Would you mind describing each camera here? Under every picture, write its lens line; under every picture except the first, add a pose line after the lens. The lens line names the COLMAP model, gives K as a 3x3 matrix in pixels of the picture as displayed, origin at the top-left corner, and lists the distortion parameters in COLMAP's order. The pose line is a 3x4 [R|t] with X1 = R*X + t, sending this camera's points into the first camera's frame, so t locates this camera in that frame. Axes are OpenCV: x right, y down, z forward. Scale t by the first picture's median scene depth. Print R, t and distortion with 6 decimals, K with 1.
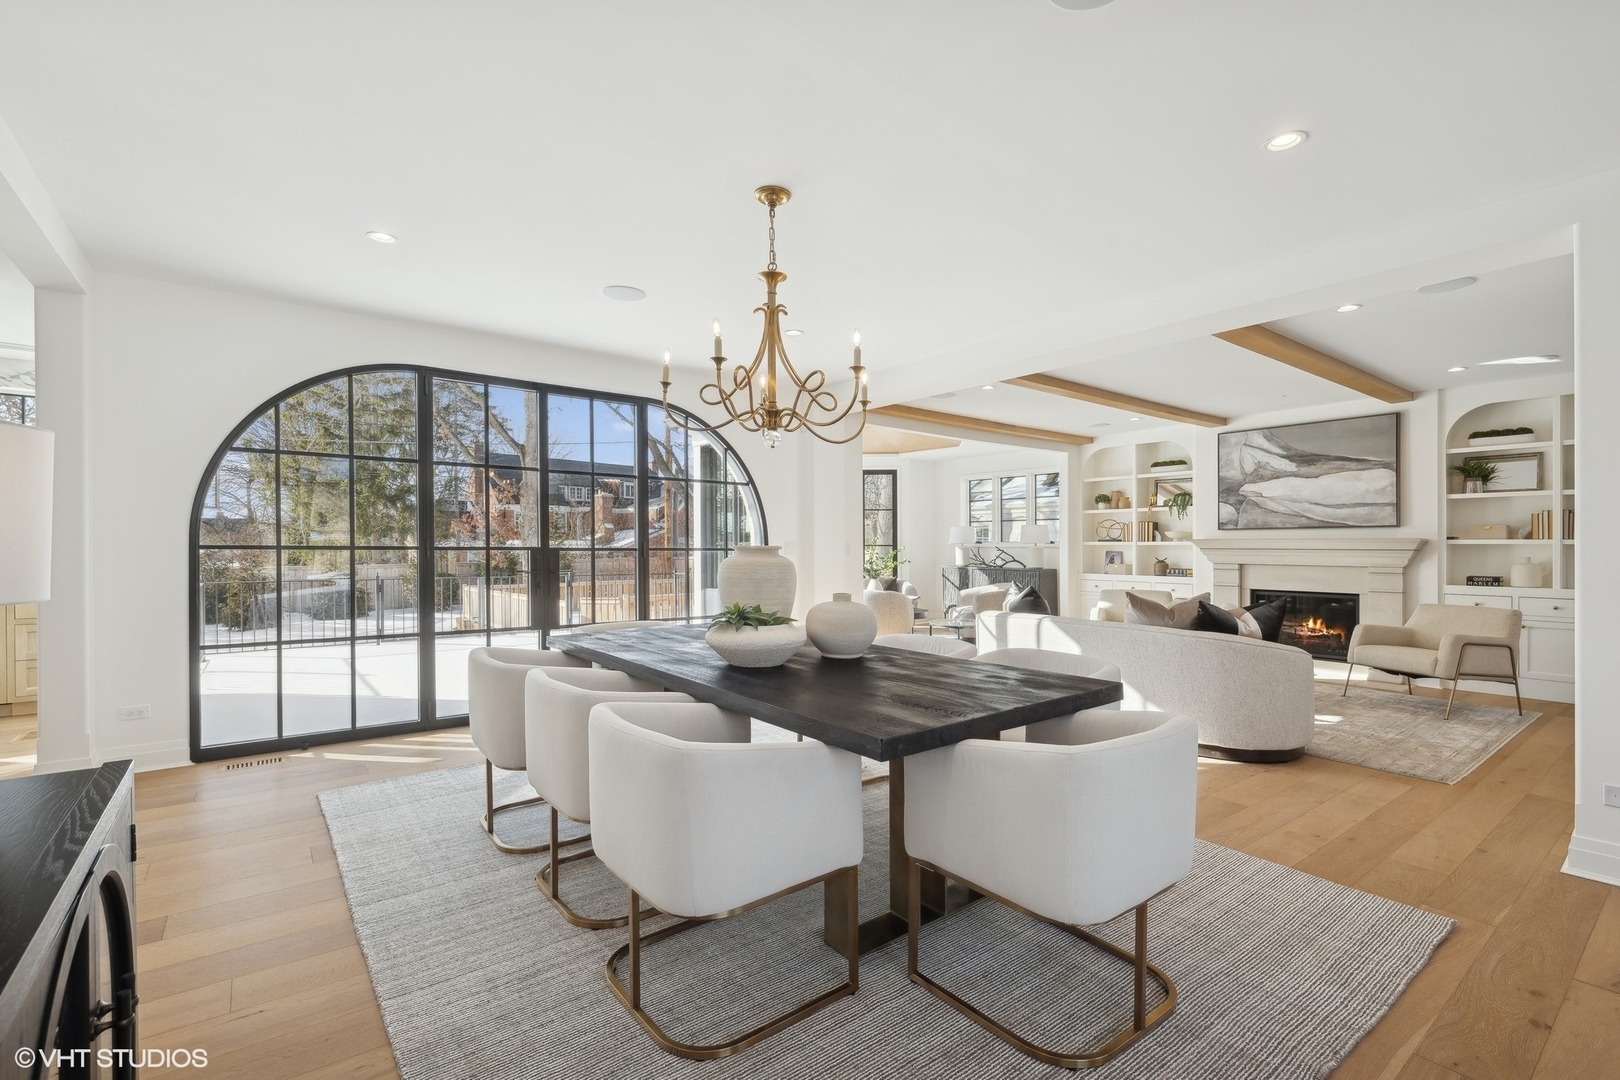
lens RADIAL K [[742.7, 0, 807.2], [0, 742.7, 549.6], [0, 0, 1]] dist [0.001846, -0.000959]
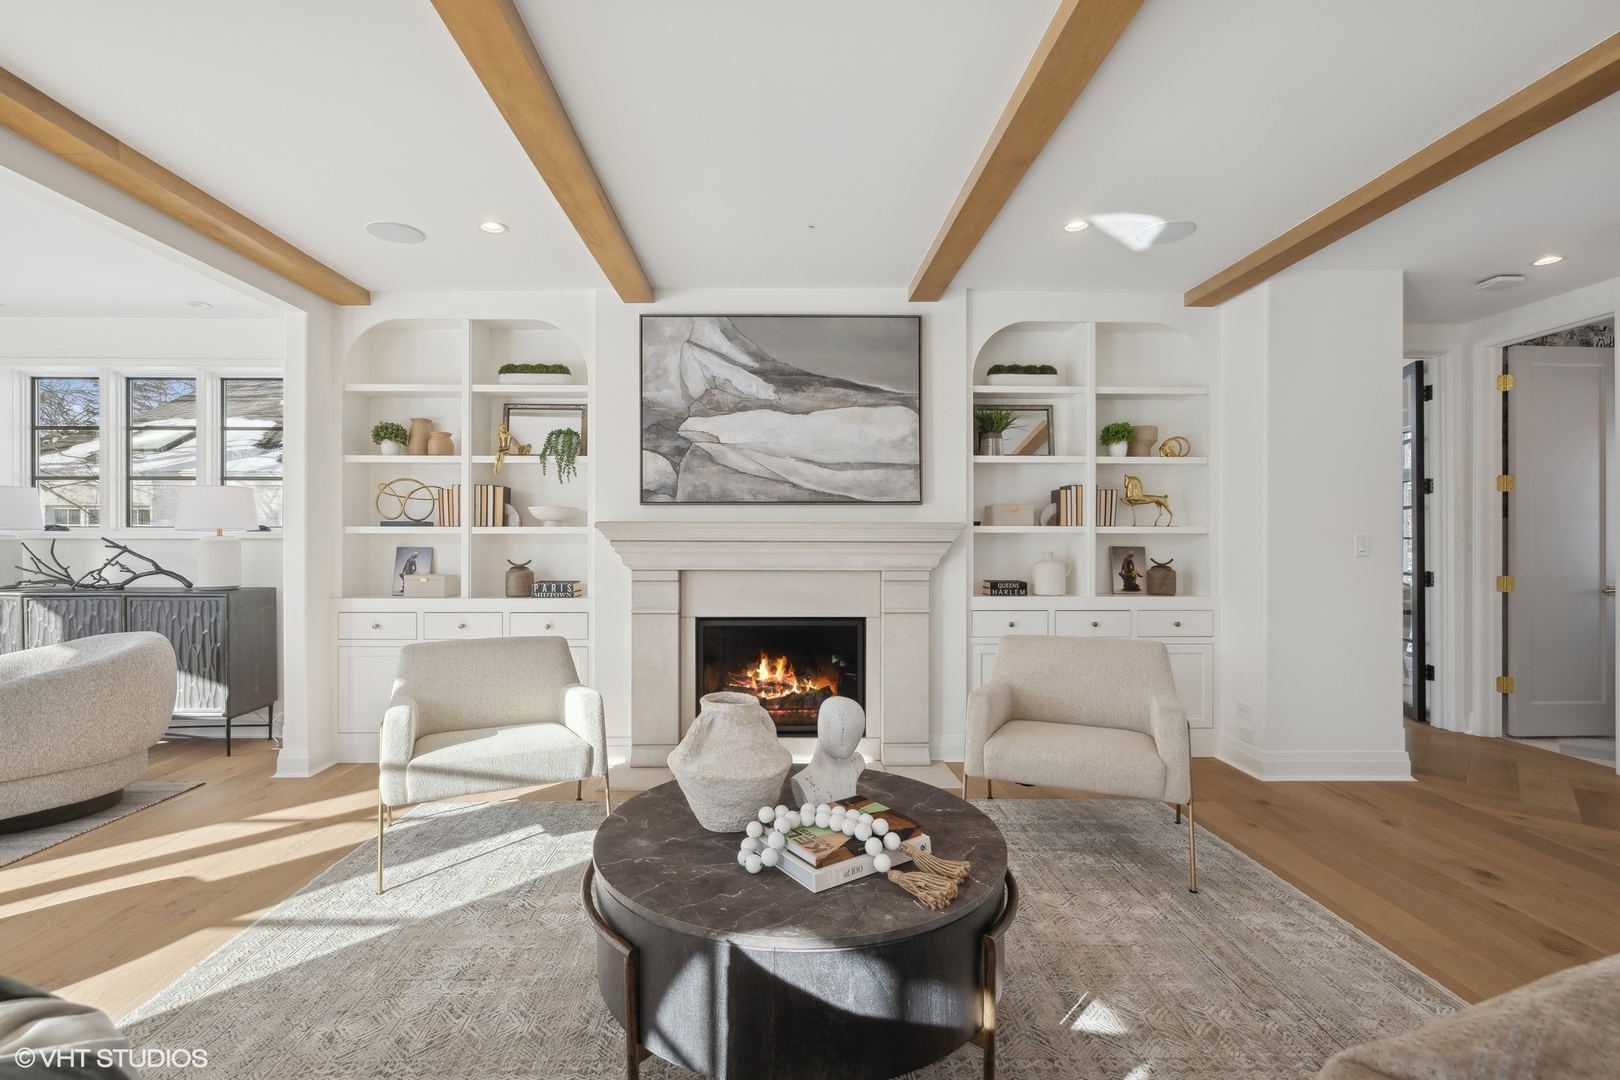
lens RADIAL K [[742.7, 0, 803.6], [0, 742.7, 527.8], [0, 0, 1]] dist [0.001846, -0.000959]
pose [[0.603209, 0.006573, 0.797556, 0.220809], [0.004461, 0.999923, -0.011614, -0.004152], [-0.797571, 0.010563, 0.603133, 0.617351]]
